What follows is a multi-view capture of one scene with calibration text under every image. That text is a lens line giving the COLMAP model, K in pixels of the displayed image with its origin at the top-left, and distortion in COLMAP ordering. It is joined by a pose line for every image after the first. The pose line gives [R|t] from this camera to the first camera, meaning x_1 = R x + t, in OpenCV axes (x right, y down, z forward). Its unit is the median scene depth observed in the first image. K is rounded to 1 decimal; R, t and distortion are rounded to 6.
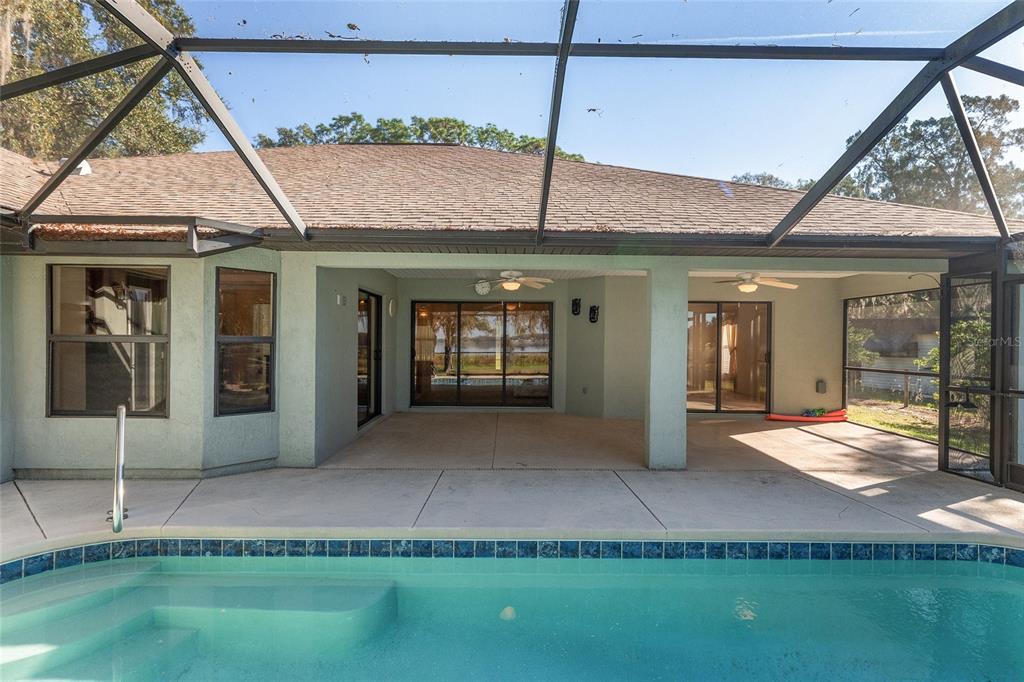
lens RADIAL K [[500.5, 0, 512.0], [0, 500.5, 341.0], [0, 0, 1]] dist [-0.003813, -0.000627]
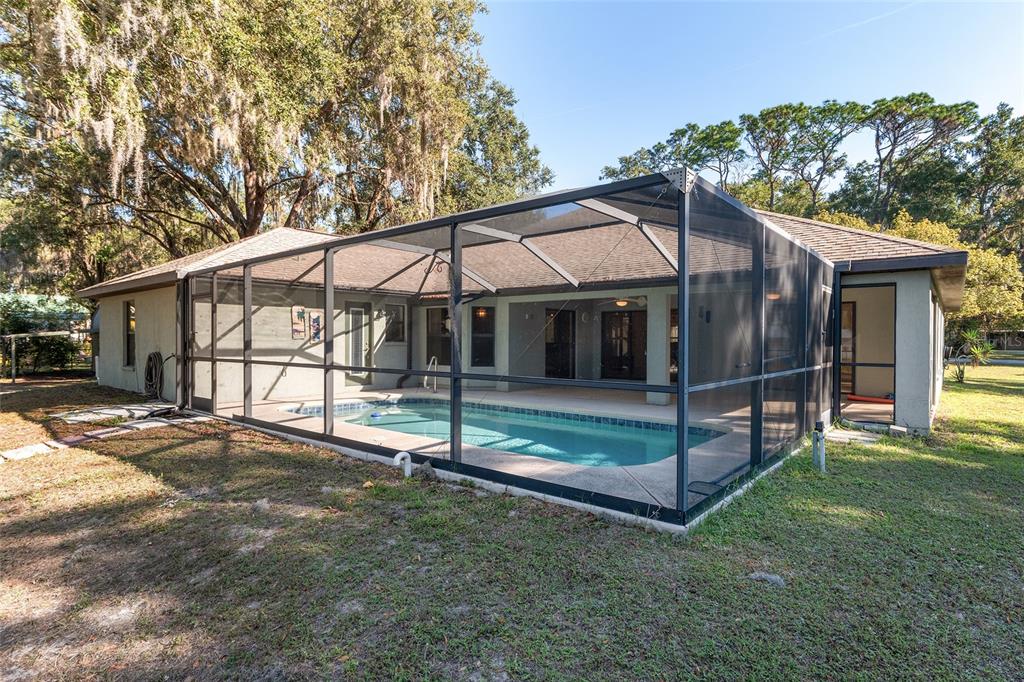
lens RADIAL K [[529.2, 0, 512.0], [0, 529.2, 341.0], [0, 0, 1]] dist [0.001197, 0.000203]
pose [[0.762166, -0.005146, -0.647361, 0.131757], [0.001665, 0.999981, -0.005989, 0.004080], [0.647379, 0.003486, 0.762160, -0.091997]]
